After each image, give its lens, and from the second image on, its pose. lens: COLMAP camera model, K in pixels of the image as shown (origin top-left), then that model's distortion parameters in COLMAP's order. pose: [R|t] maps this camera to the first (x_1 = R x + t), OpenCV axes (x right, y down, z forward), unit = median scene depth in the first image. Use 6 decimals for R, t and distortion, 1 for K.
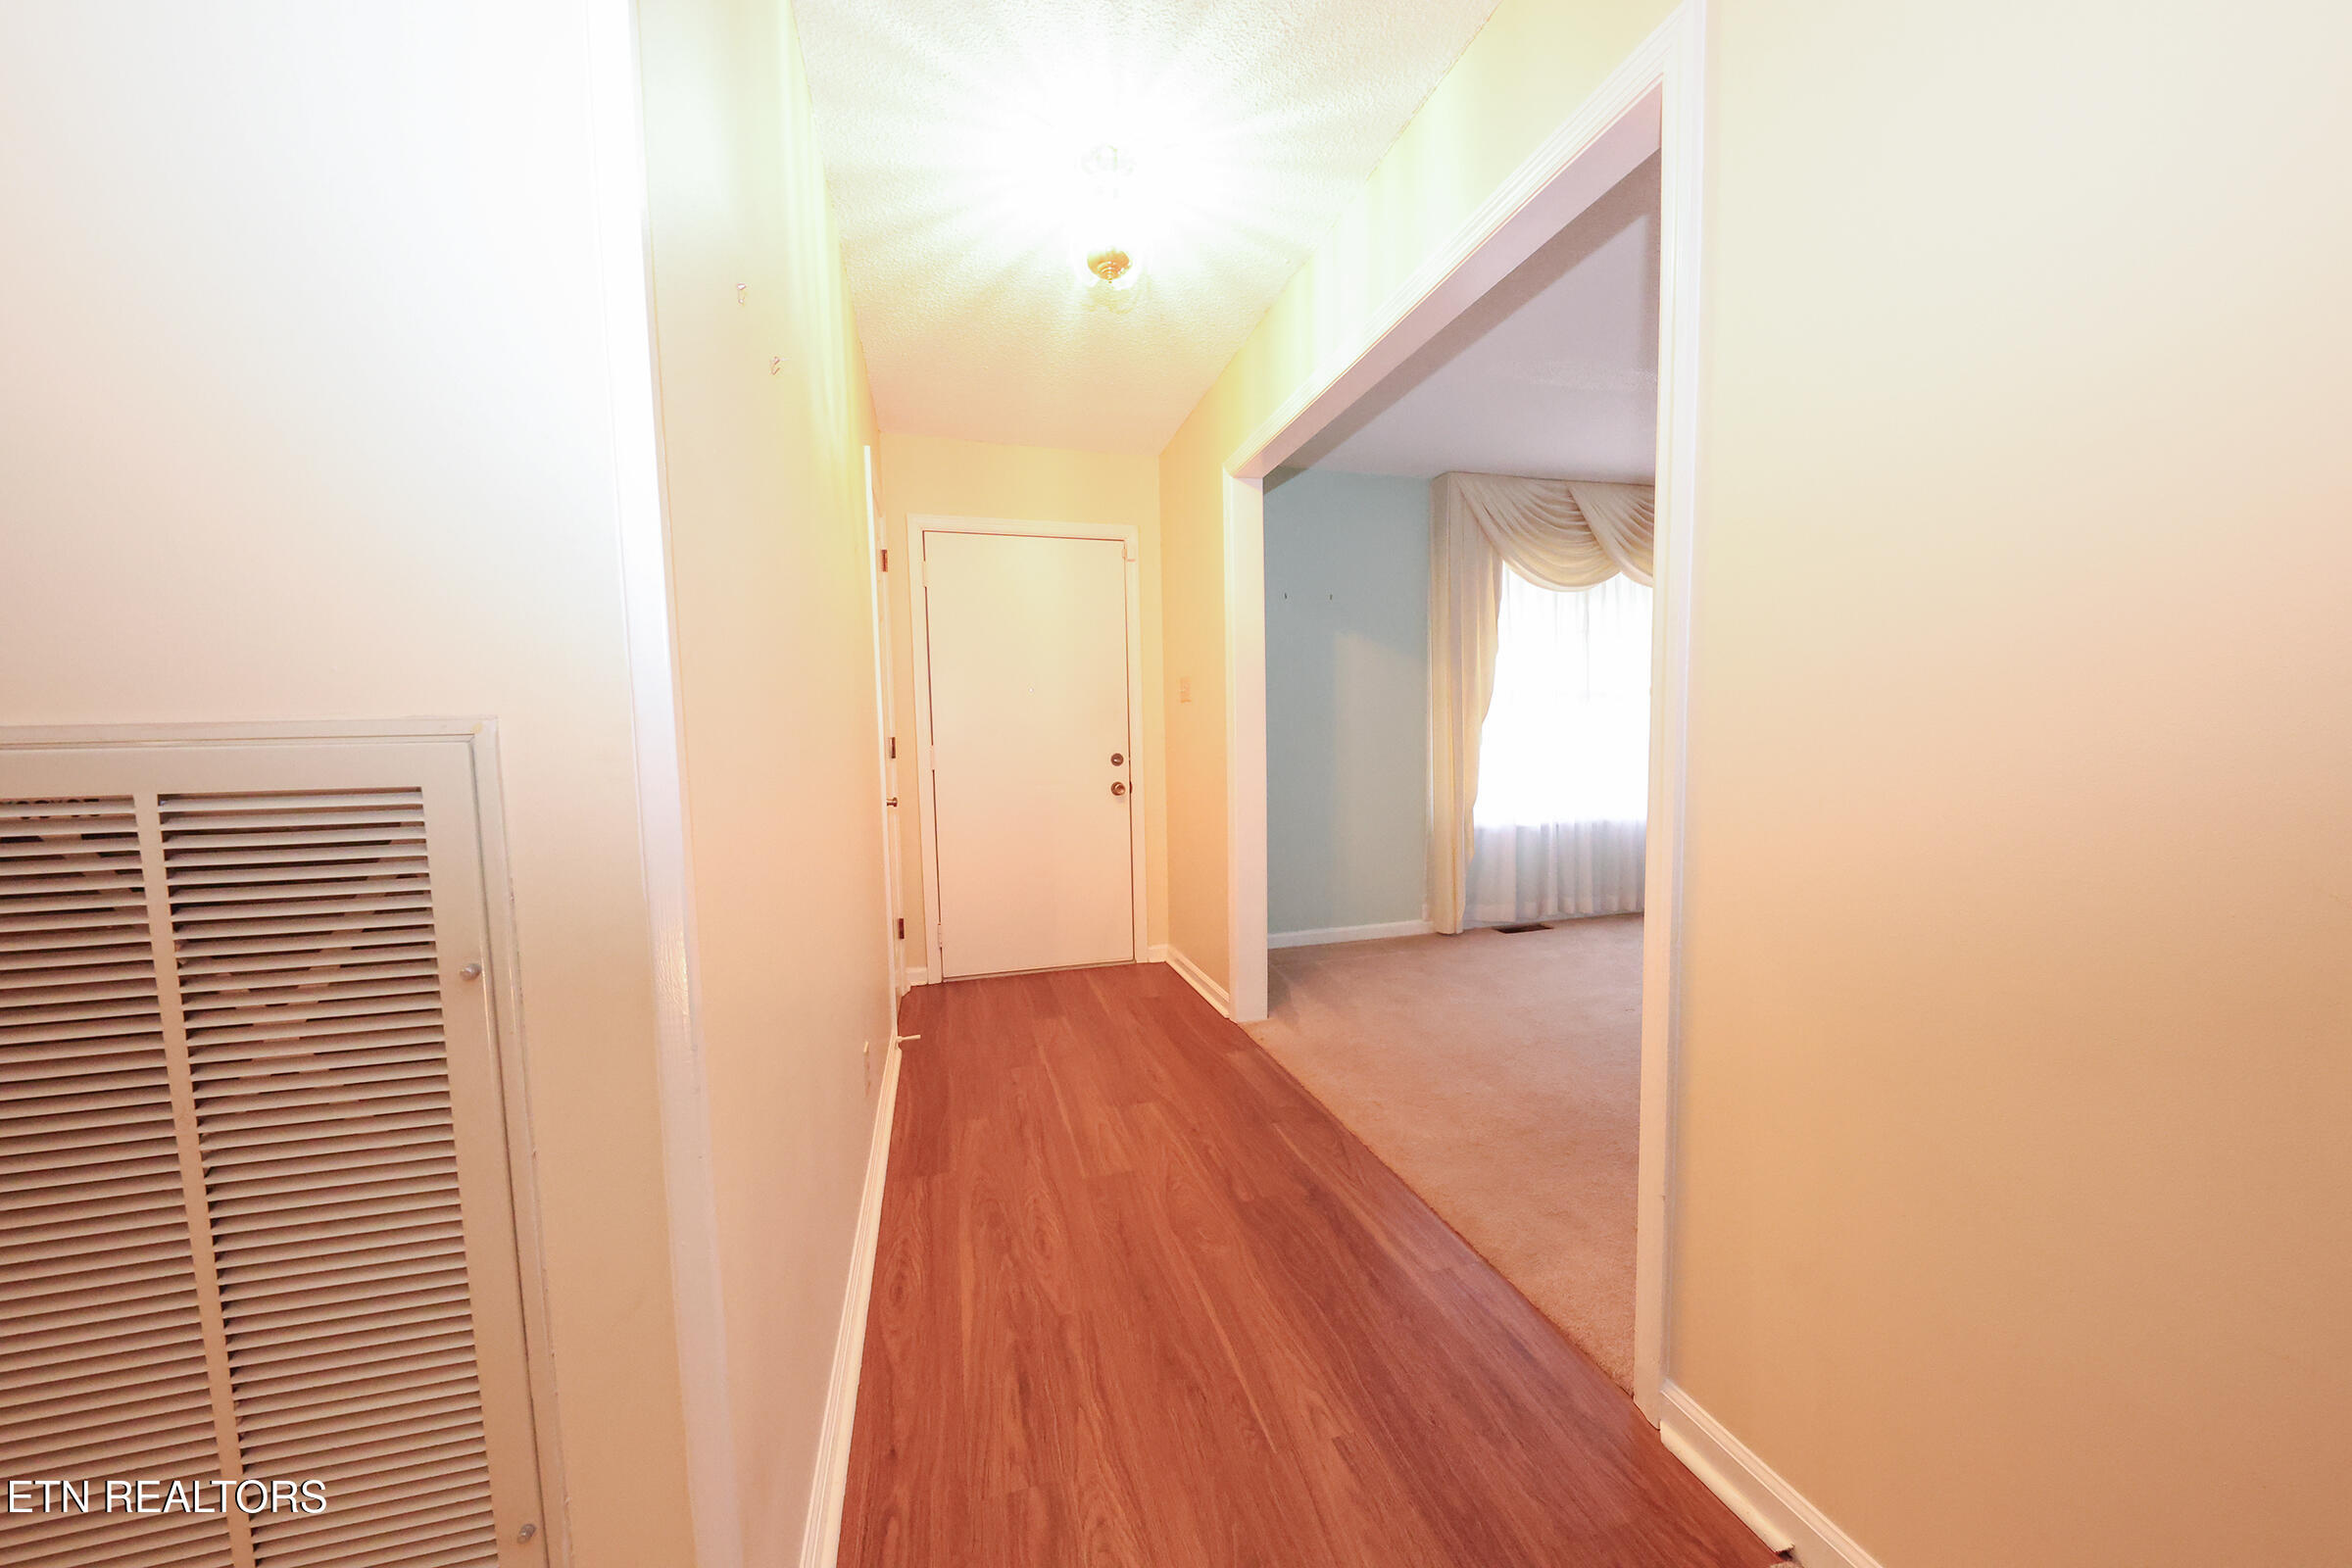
lens RADIAL K [[774.4, 0, 1110.4], [0, 774.4, 796.2], [0, 0, 1]] dist [0.002322, -0.003726]
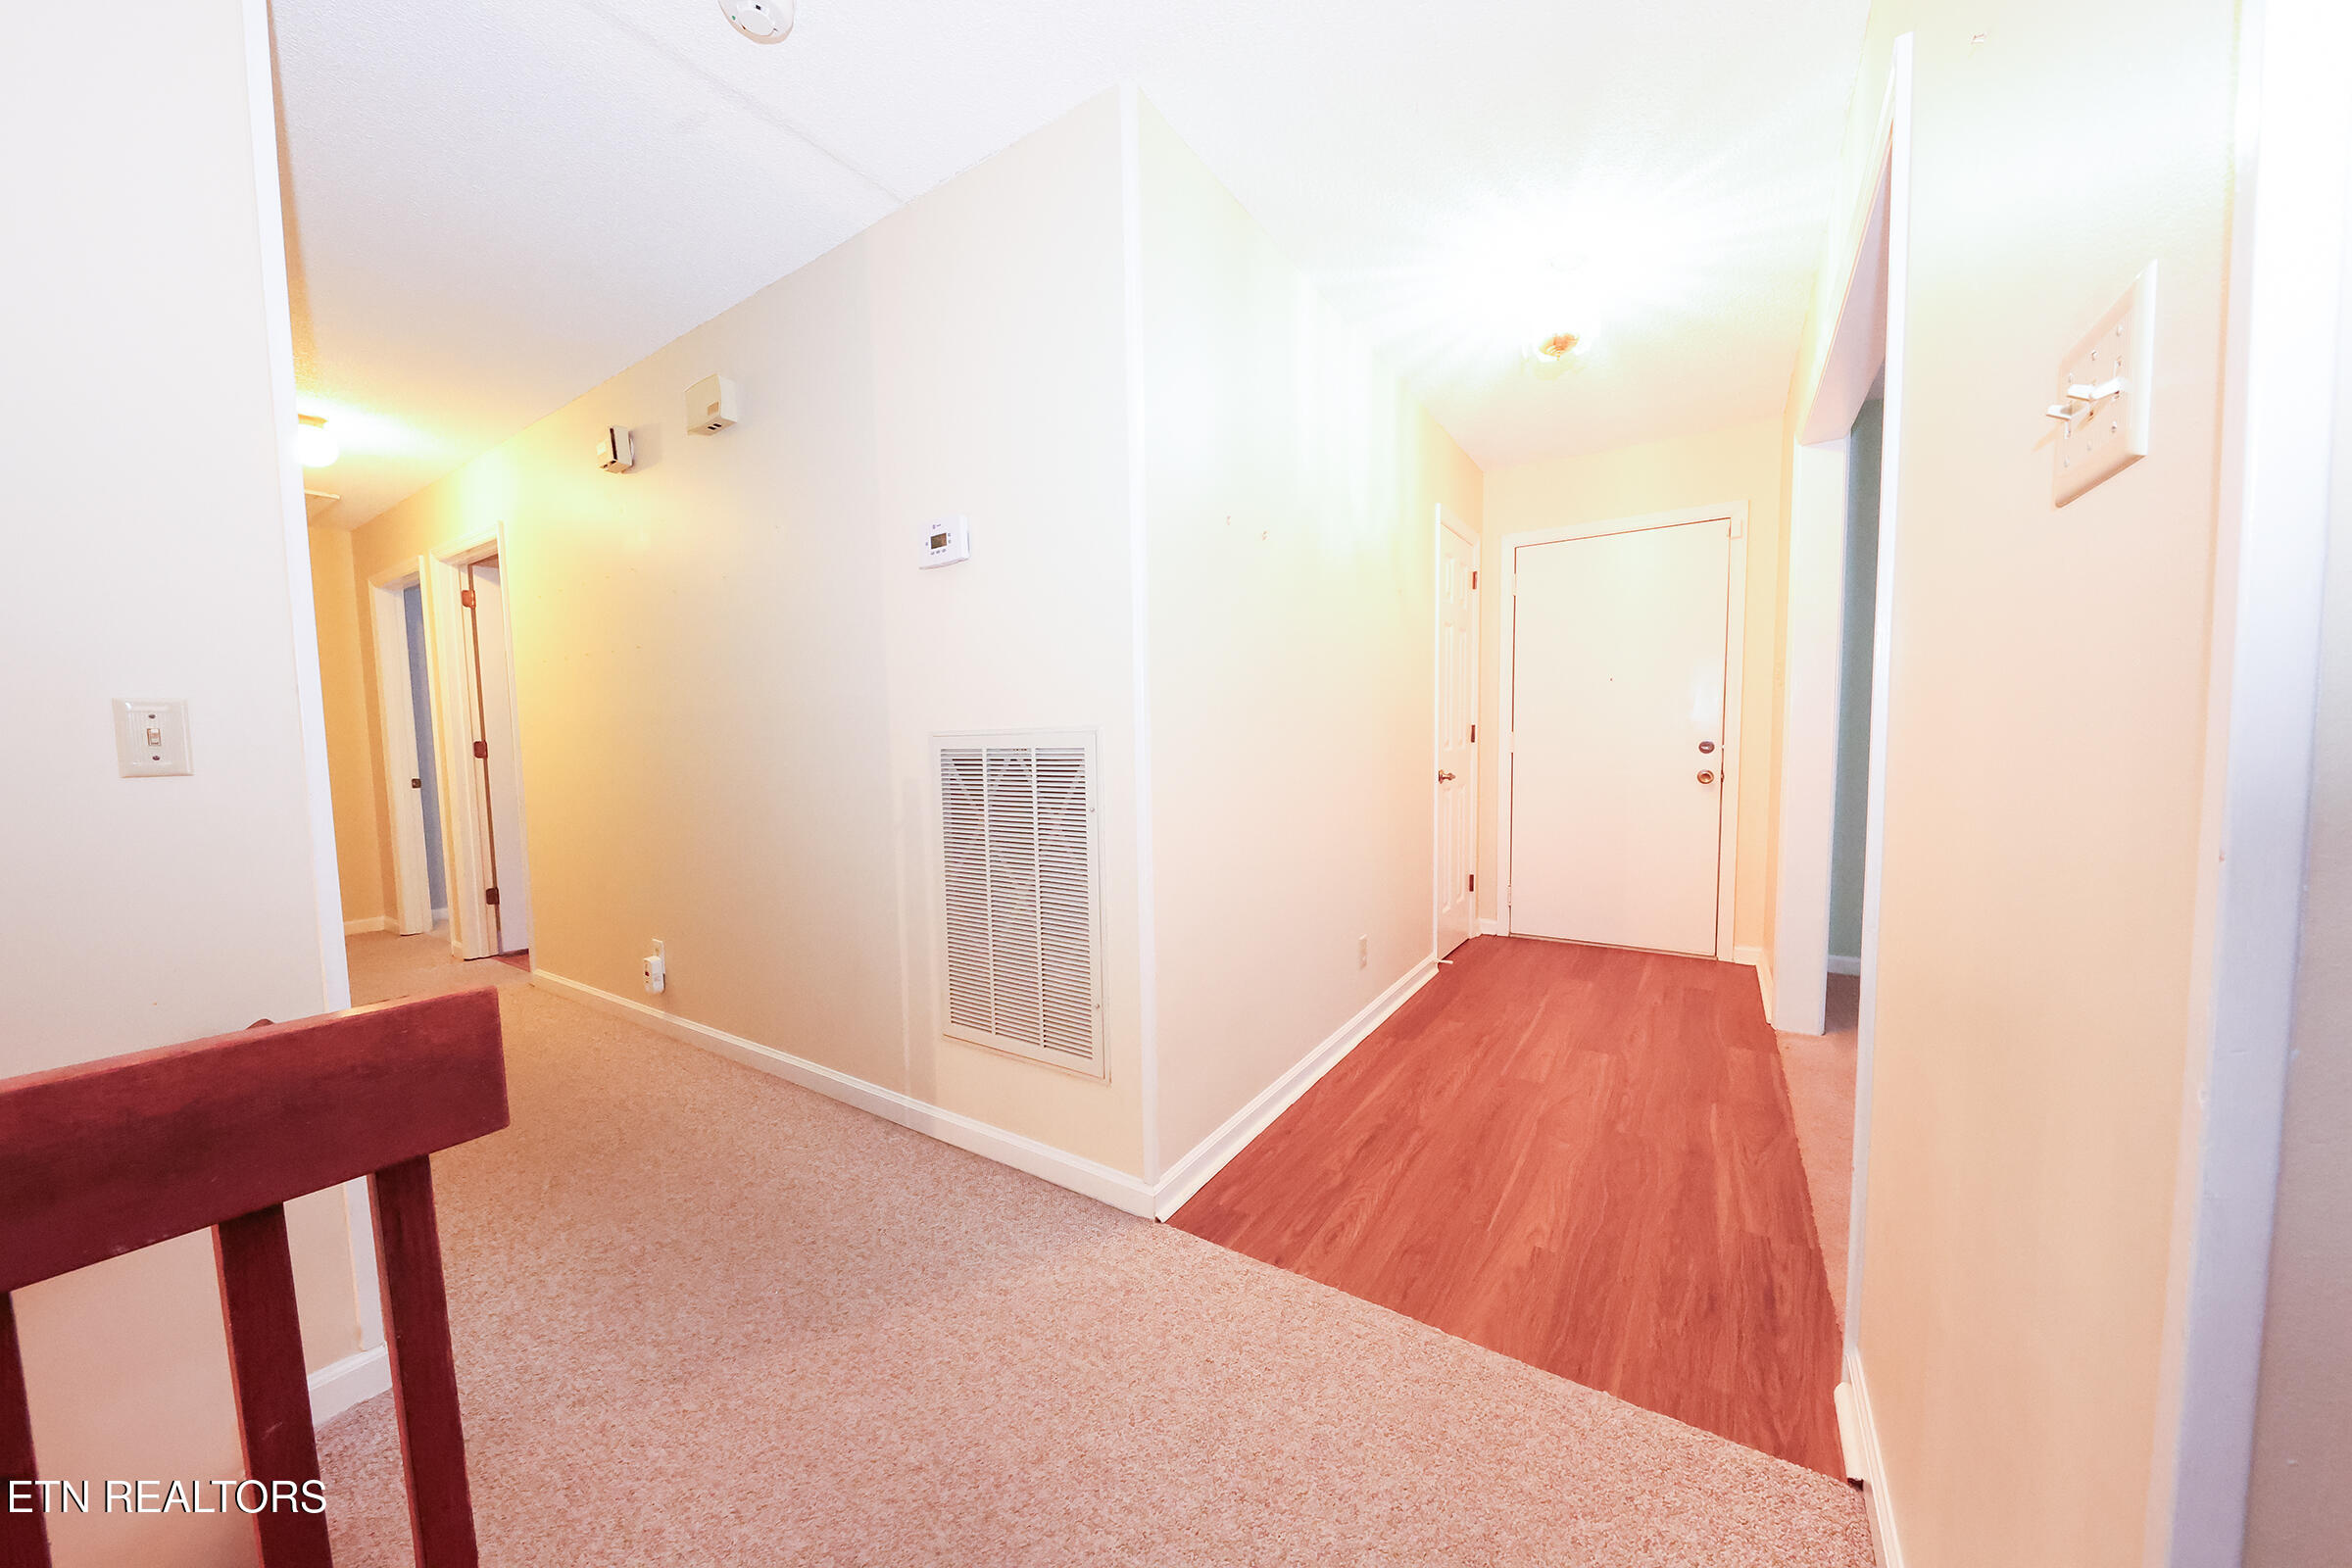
lens RADIAL K [[802.0, 0, 1179.4], [0, 802.0, 793.3], [0, 0, 1]] dist [0.001599, -0.004190]
pose [[0.653910, 0.064842, -0.753788, 0.525574], [-0.051257, 0.997828, 0.041369, 0.004142], [0.754834, 0.011585, 0.655814, -0.241618]]
